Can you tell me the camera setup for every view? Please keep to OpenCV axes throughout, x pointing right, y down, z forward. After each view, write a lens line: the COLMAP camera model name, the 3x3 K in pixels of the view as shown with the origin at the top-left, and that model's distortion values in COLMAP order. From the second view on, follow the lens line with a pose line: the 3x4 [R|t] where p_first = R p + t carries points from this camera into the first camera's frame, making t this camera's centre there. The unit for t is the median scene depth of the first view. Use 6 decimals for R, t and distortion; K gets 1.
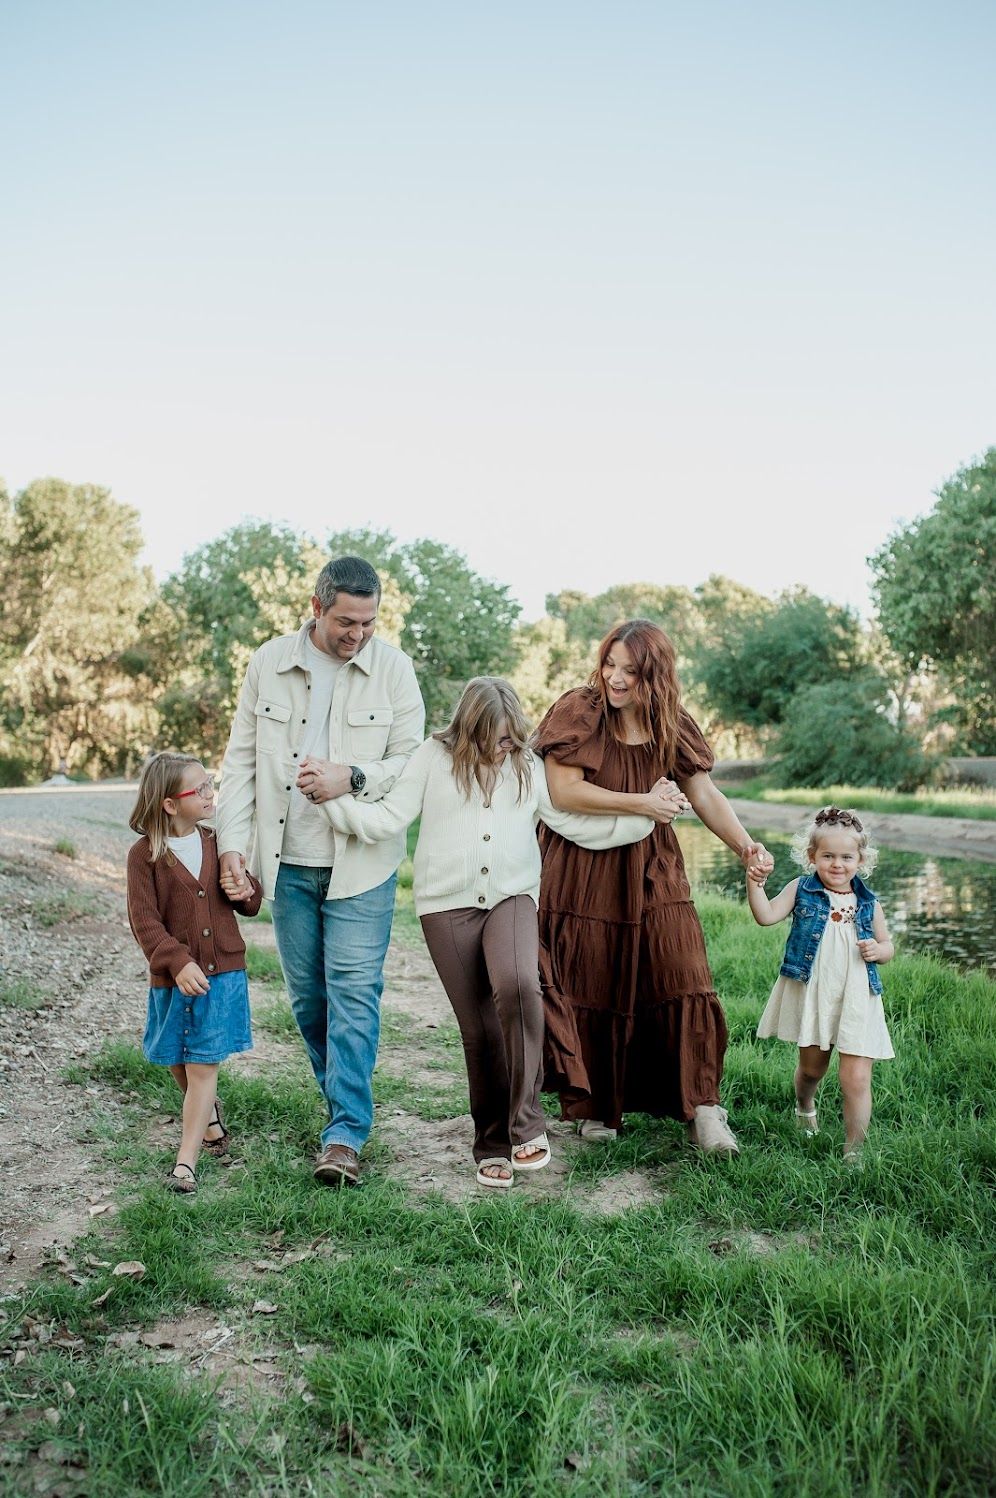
lens RADIAL K [[1412.5, 0, 498.0], [0, 1412.5, 749.0], [0, 0, 1]] dist [-0.057588, 0.075138]
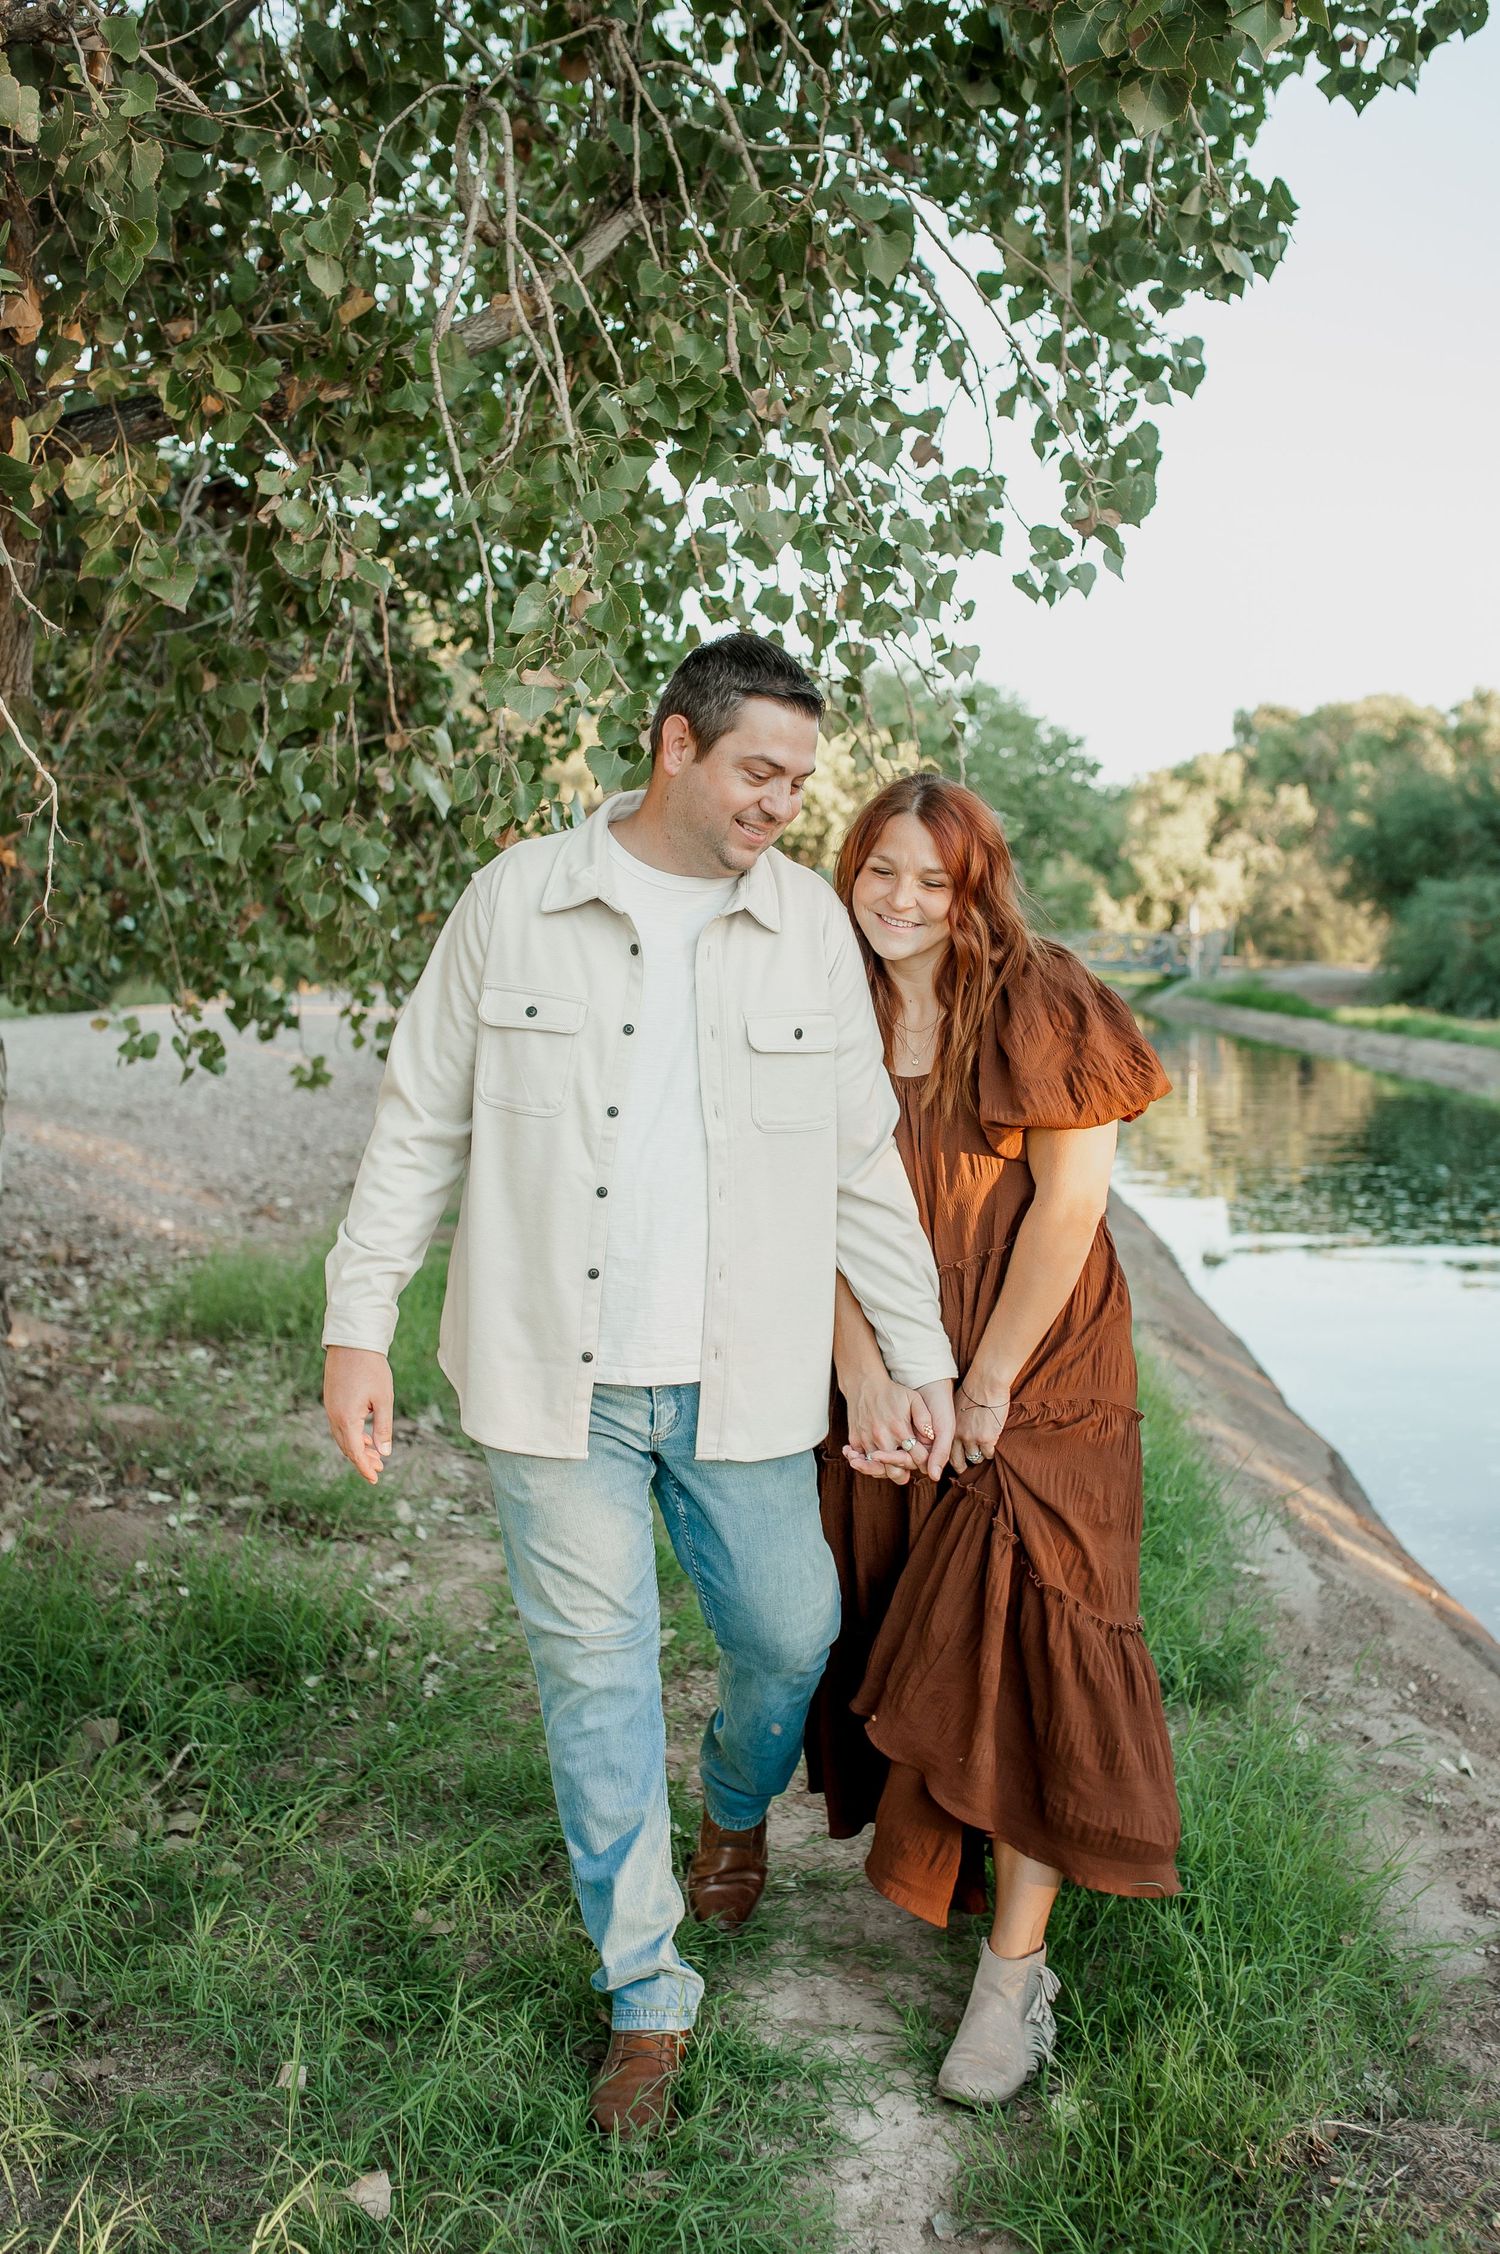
lens RADIAL K [[2125.4, 0, 750.0], [0, 2125.4, 1127.0], [0, 0, 1]] dist [-0.057588, 0.075138]
pose [[0.980441, 0.041113, -0.192469, 0.059882], [-0.023607, 0.995444, 0.092384, -0.005717], [0.195390, -0.086033, 0.976945, -0.189260]]
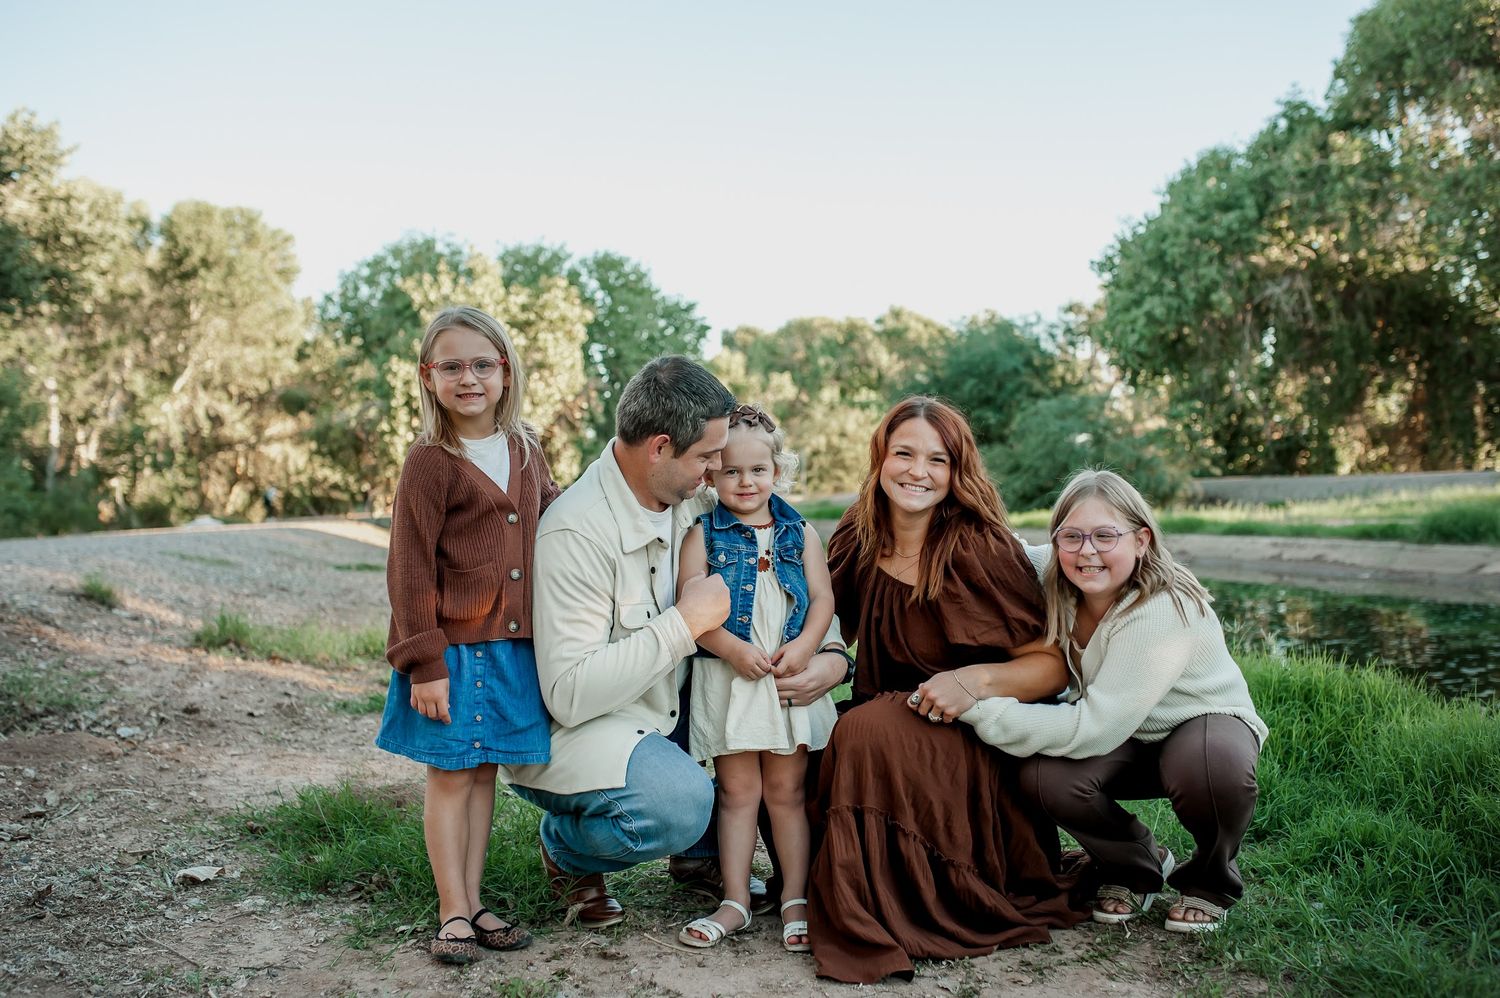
lens RADIAL K [[1414.4, 0, 739.8], [0, 1414.4, 494.7], [0, 0, 1]] dist [-0.057588, 0.075138]
pose [[0.998721, -0.018505, 0.047061, -0.009589], [0.018317, 0.999822, 0.004416, 0.006360], [-0.047134, -0.003549, 0.998882, 0.076071]]
